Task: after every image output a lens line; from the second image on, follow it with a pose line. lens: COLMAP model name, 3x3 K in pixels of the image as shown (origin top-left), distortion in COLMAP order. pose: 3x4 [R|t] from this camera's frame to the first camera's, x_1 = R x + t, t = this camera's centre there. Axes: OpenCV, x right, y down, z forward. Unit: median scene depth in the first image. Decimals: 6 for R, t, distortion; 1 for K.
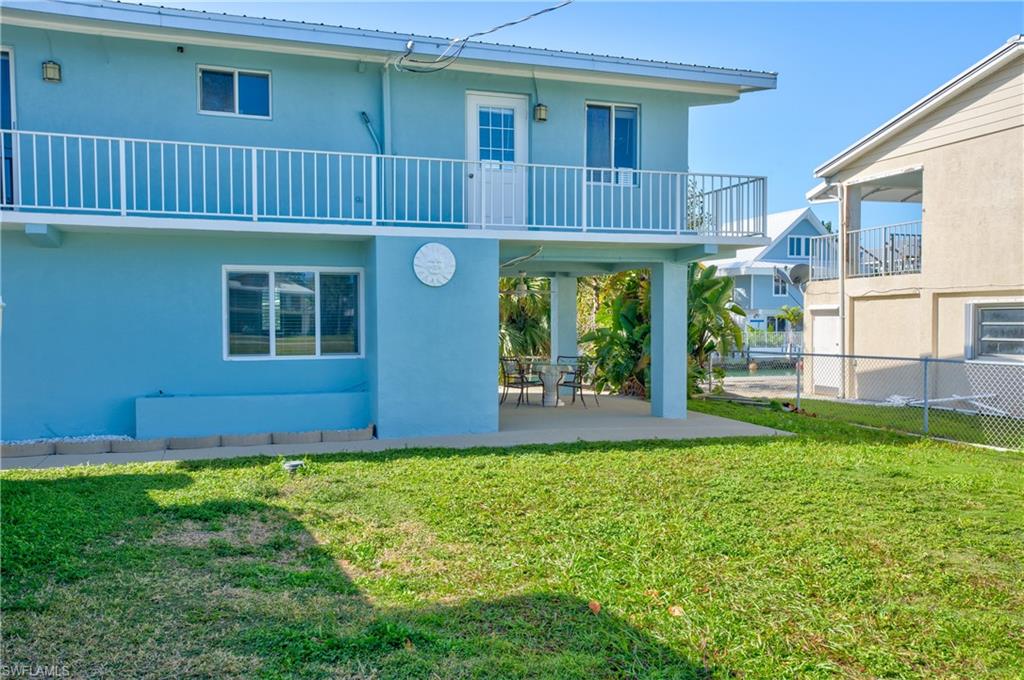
lens RADIAL K [[868.9, 0, 513.4], [0, 868.9, 339.5], [0, 0, 1]] dist [0.041278, 0.002287]
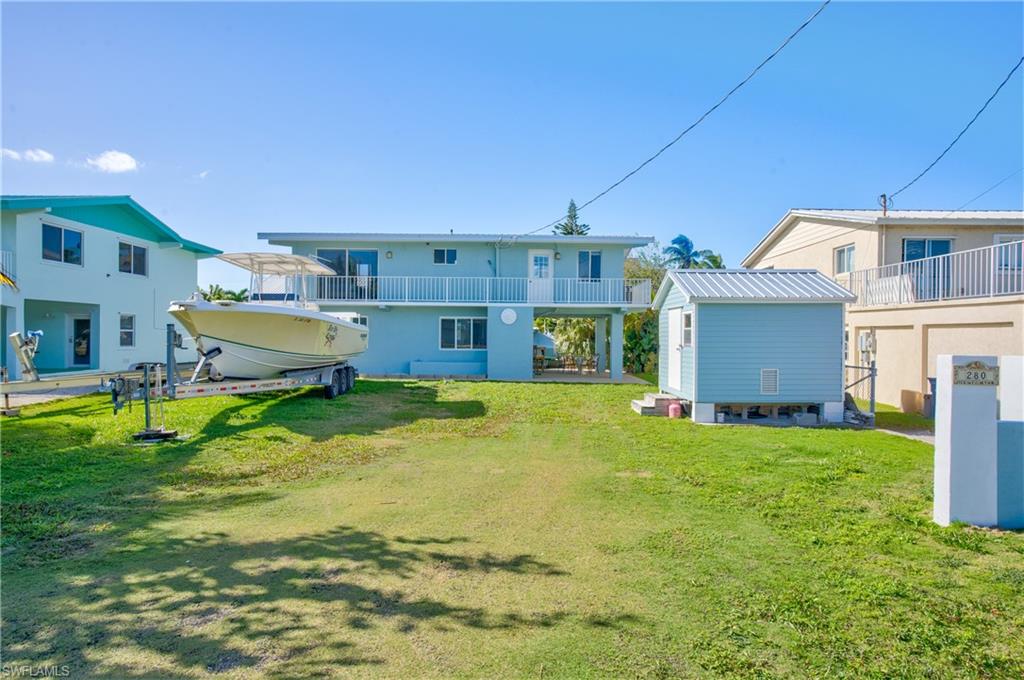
lens RADIAL K [[622.9, 0, 510.4], [0, 622.9, 340.5], [0, 0, 1]] dist [-0.000153, 0.000028]
pose [[0.939510, 0.012466, -0.342294, 0.578647], [-0.020117, 0.999621, -0.018811, 0.026497], [0.341929, 0.024559, 0.939405, -0.829781]]
